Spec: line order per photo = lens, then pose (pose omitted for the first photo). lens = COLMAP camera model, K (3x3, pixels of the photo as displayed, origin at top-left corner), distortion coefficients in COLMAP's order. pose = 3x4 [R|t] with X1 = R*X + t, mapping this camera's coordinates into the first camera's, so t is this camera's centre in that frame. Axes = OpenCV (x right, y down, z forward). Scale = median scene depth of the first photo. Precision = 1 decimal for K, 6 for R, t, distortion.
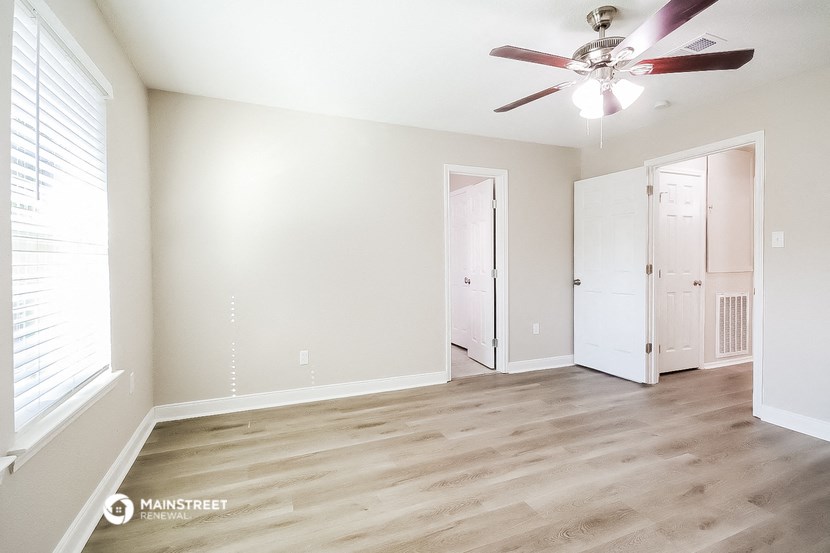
lens RADIAL K [[392.4, 0, 413.4], [0, 392.4, 256.6], [0, 0, 1]] dist [-0.000336, 0.000551]
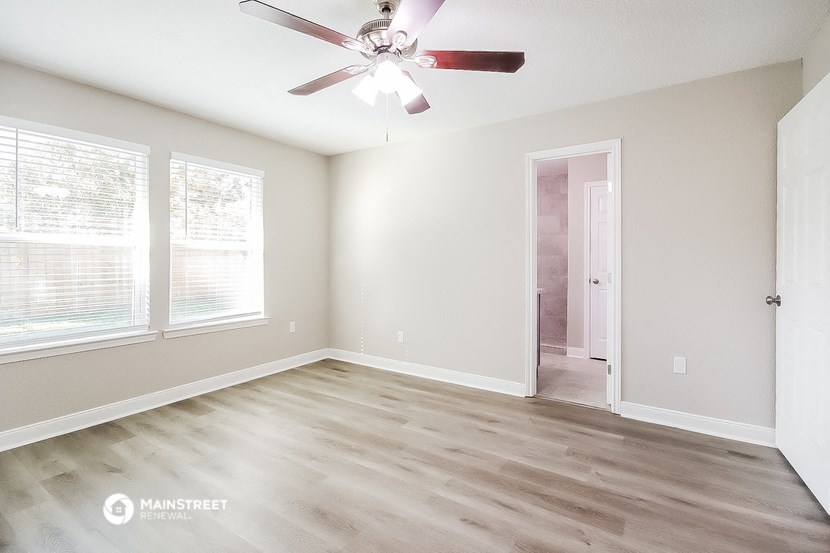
lens RADIAL K [[392.4, 0, 413.4], [0, 392.4, 256.6], [0, 0, 1]] dist [-0.000336, 0.000551]
pose [[0.554031, -0.001418, -0.832495, 0.916110], [0.003150, 0.999995, 0.000393, 0.001282], [0.832490, -0.002840, 0.554032, 0.399064]]
